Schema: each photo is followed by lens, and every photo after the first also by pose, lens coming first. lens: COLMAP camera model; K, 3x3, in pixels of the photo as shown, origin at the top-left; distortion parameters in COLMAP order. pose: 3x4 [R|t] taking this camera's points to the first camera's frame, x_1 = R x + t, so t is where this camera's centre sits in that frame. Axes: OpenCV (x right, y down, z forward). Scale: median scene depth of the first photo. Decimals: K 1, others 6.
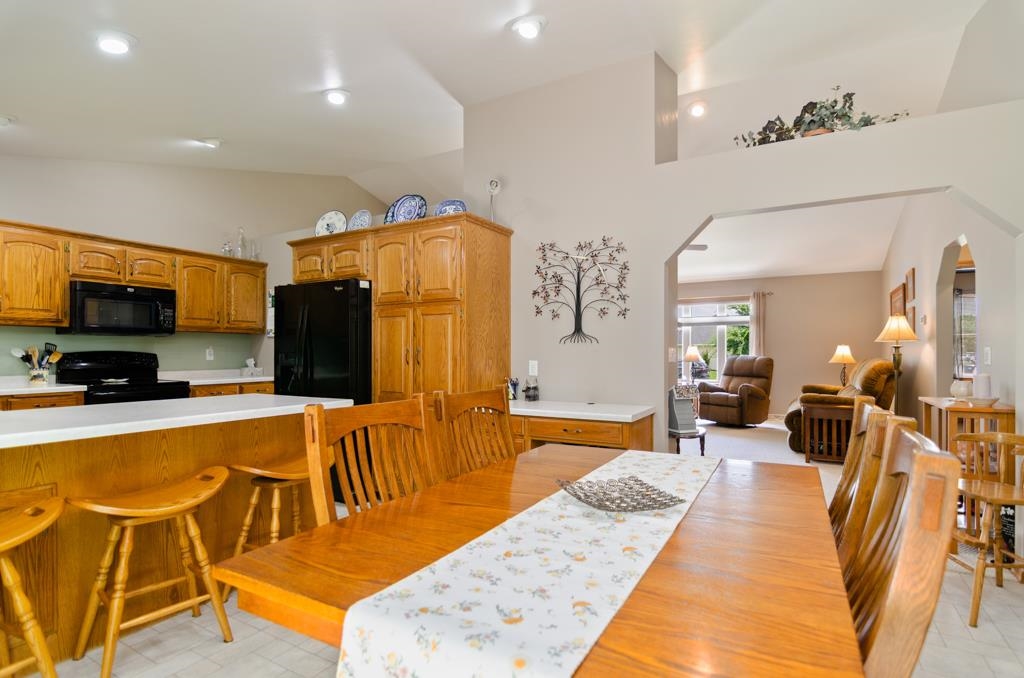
lens RADIAL K [[502.2, 0, 518.4], [0, 502.2, 350.7], [0, 0, 1]] dist [-0.002525, -0.001274]
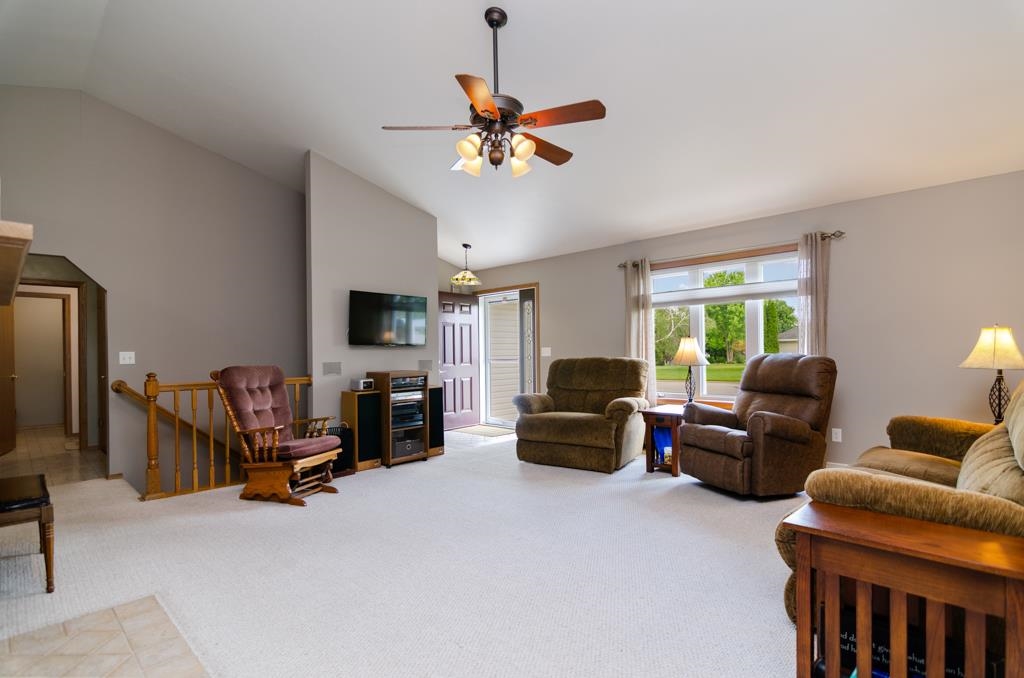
lens RADIAL K [[483.0, 0, 512.0], [0, 483.0, 339.0], [0, 0, 1]] dist [-0.002164, -0.000396]
pose [[0.967307, -0.019018, -0.252894, 0.642086], [0.013573, 0.999637, -0.023257, 0.005948], [0.253244, 0.019064, 0.967214, 0.921039]]
